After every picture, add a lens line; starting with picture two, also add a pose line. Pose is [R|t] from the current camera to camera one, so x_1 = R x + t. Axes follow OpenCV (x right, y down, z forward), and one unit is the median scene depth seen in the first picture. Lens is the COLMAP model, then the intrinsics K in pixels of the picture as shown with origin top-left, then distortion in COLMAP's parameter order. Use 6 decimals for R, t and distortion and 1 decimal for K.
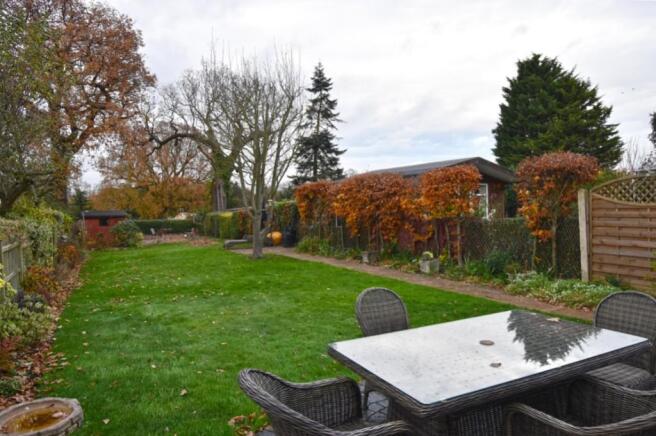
lens RADIAL K [[425.8, 0, 328.0], [0, 425.8, 218.0], [0, 0, 1]] dist [-0.000568, 0.000161]
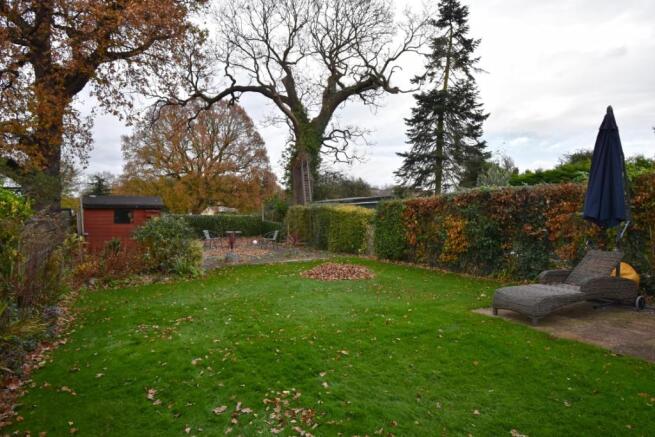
lens RADIAL K [[425.2, 0, 327.5], [0, 425.2, 218.5], [0, 0, 1]] dist [-0.000568, 0.000161]
pose [[0.998726, 0.023130, -0.044841, -0.174094], [-0.022916, 0.999723, 0.005270, 0.002267], [0.044951, -0.004236, 0.998980, 0.339090]]
